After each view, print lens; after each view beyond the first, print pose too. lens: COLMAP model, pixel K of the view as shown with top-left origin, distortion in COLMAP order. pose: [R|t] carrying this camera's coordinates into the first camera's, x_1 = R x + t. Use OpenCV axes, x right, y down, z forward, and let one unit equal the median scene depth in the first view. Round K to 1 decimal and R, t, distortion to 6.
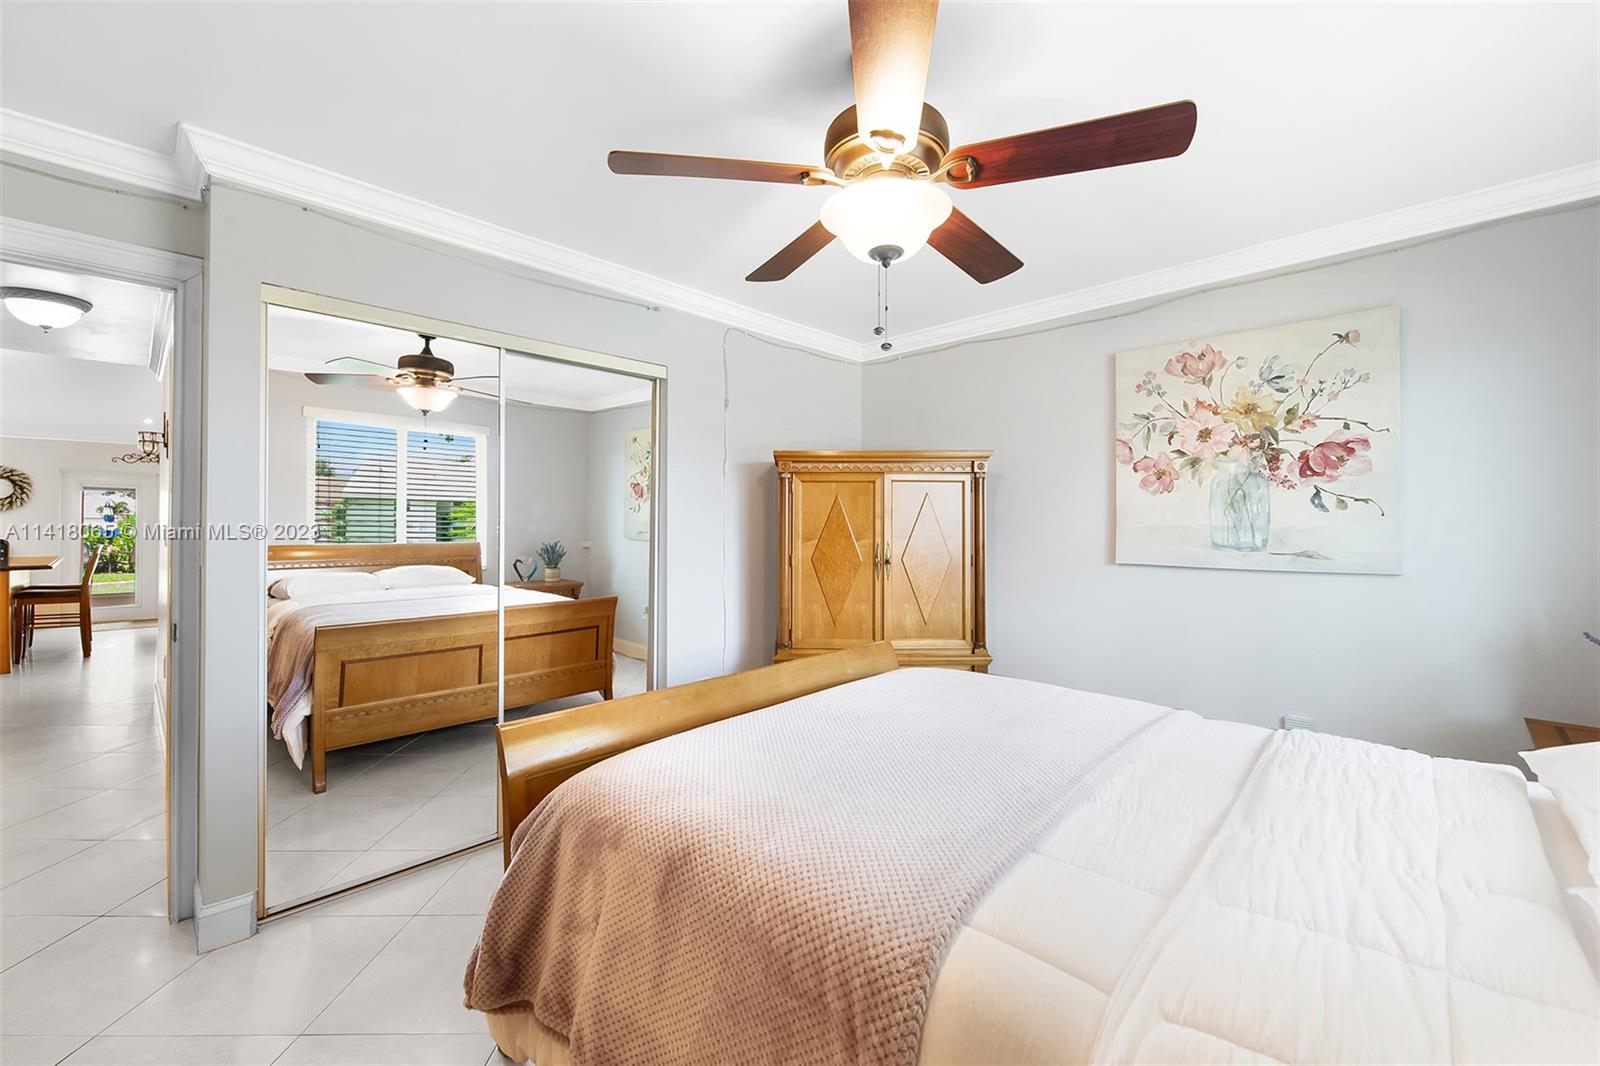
lens RADIAL K [[658.4, 0, 808.6], [0, 658.4, 525.1], [0, 0, 1]] dist [0.000422, -0.000020]
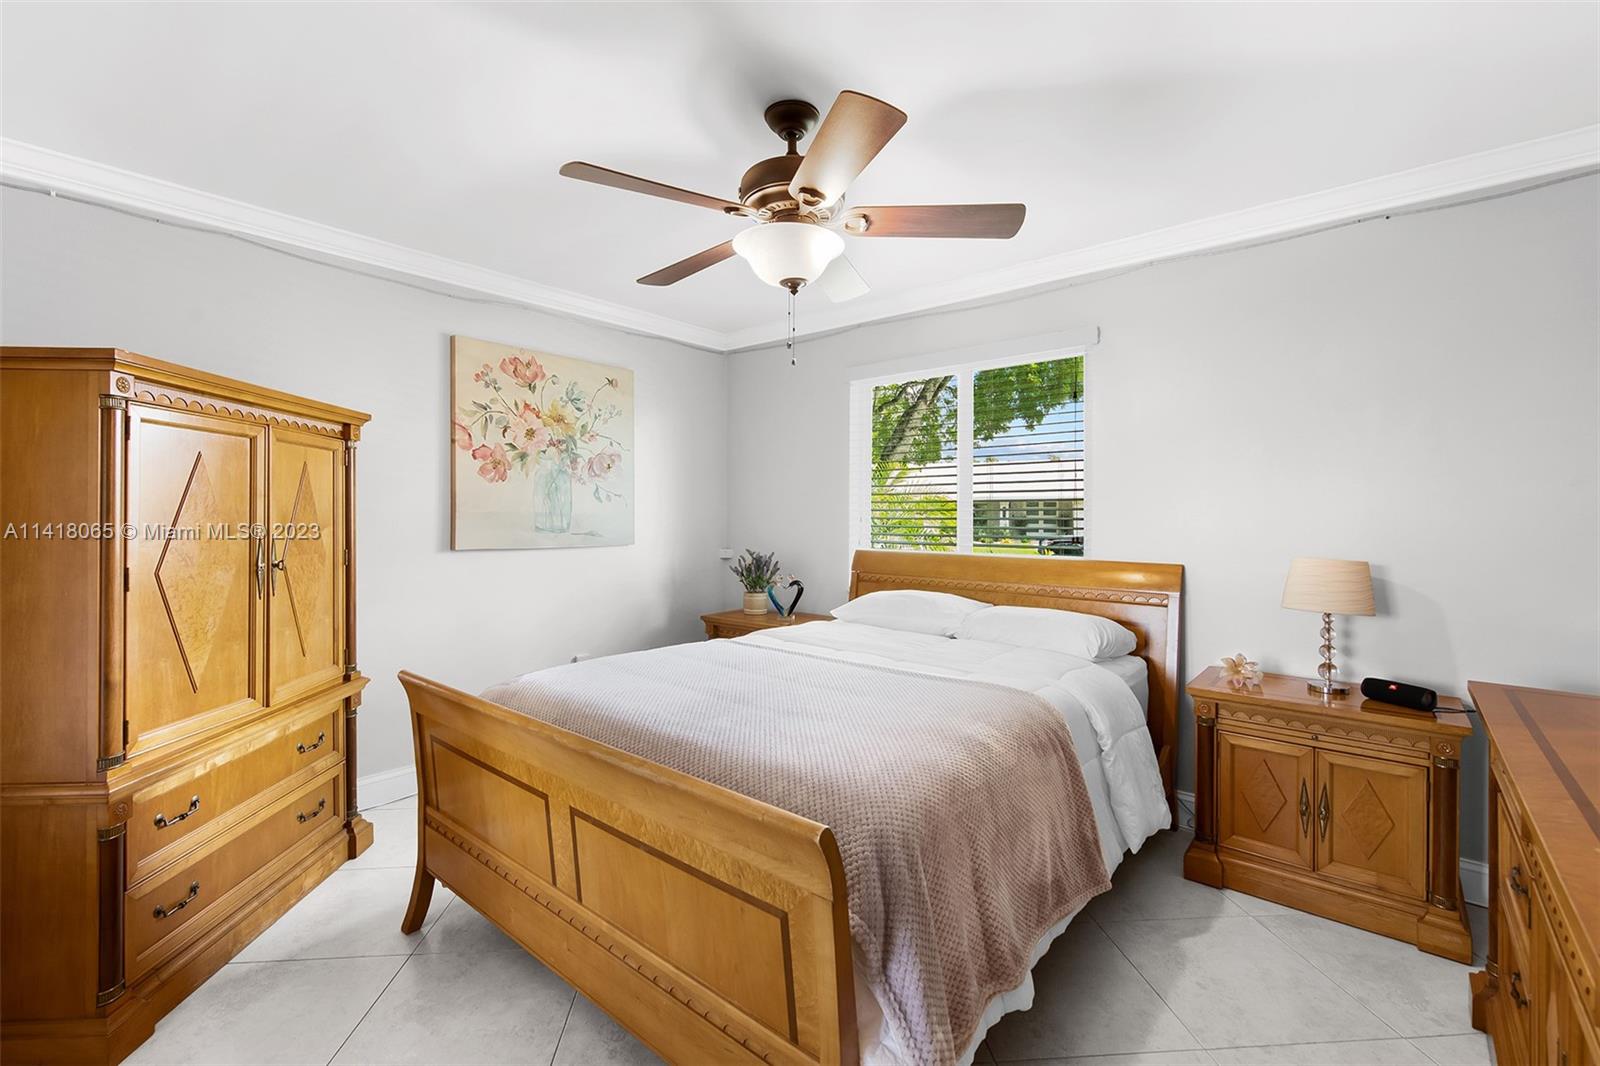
lens RADIAL K [[658.4, 0, 808.6], [0, 658.4, 525.1], [0, 0, 1]] dist [0.000422, -0.000020]
pose [[-0.050221, -0.013258, 0.998650, -0.583813], [-0.002664, 0.999910, 0.013141, 0.007471], [-0.998735, -0.002001, -0.050252, 0.569233]]
